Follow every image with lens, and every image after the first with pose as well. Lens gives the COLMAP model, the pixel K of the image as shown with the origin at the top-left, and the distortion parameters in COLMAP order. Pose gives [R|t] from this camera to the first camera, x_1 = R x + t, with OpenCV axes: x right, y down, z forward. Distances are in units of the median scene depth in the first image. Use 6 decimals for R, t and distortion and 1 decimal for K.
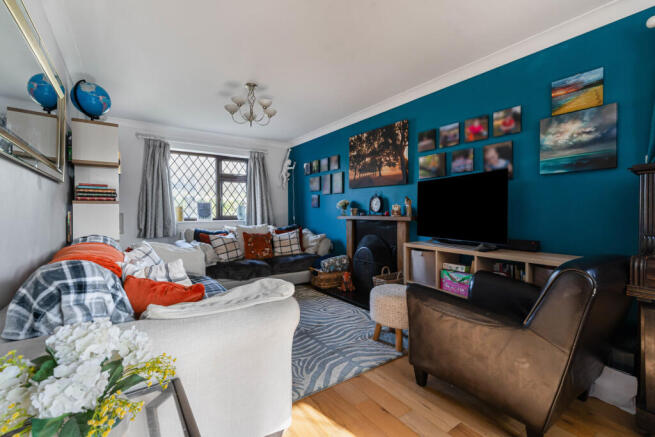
lens RADIAL K [[285.3, 0, 326.4], [0, 285.3, 212.7], [0, 0, 1]] dist [0.004100, 0.000497]
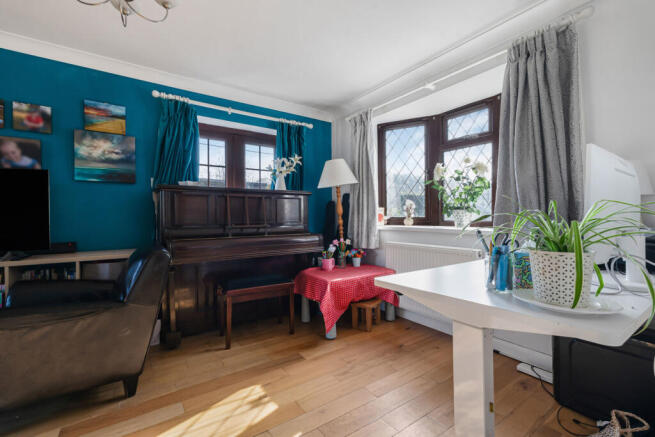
lens RADIAL K [[285.3, 0, 326.3], [0, 285.3, 215.9], [0, 0, 1]] dist [0.004100, 0.000497]
pose [[-0.001126, -0.001771, 0.999998, -0.342082], [0.007628, 0.999969, 0.001780, 0.006617], [-0.999970, 0.007630, -0.001112, 0.056869]]
